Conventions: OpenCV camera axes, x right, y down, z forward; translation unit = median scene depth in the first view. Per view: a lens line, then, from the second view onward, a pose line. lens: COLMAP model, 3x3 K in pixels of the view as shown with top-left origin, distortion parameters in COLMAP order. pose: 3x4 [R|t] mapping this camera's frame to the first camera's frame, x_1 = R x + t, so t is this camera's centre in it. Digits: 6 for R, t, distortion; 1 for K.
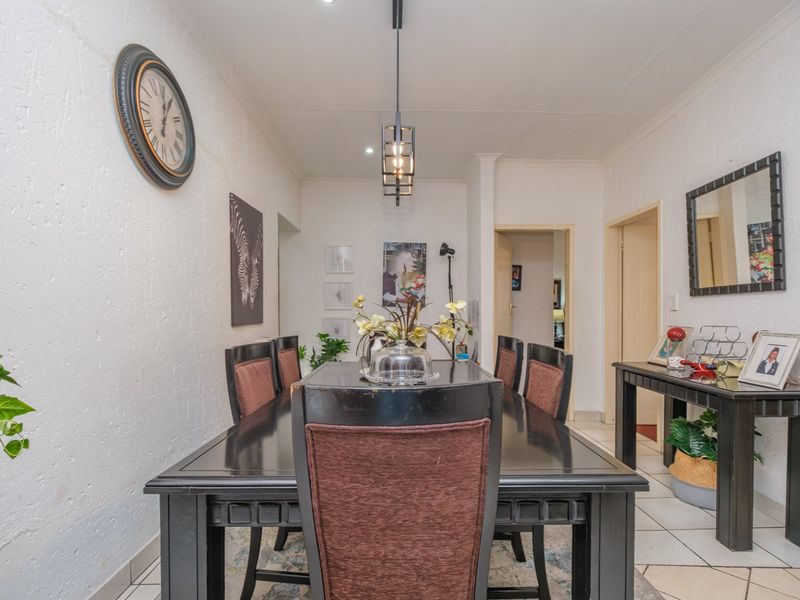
lens RADIAL K [[397.7, 0, 410.7], [0, 397.7, 319.4], [0, 0, 1]] dist [-0.001796, 0.000119]
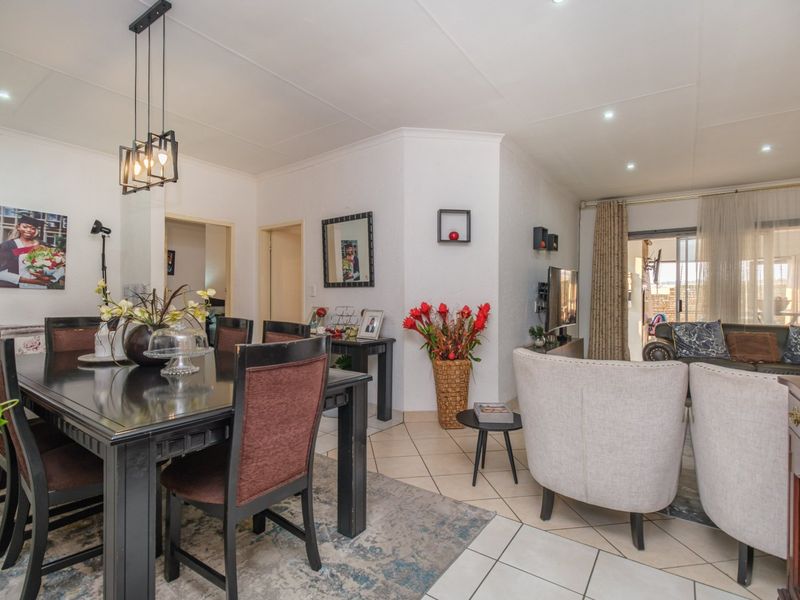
lens RADIAL K [[397.7, 0, 391.1], [0, 397.7, 296.0], [0, 0, 1]] dist [-0.001796, 0.000119]
pose [[0.613572, 0.007138, 0.789607, -0.284815], [0.004767, 0.999907, -0.012743, -0.003652], [-0.789625, 0.011583, 0.613481, -0.119152]]
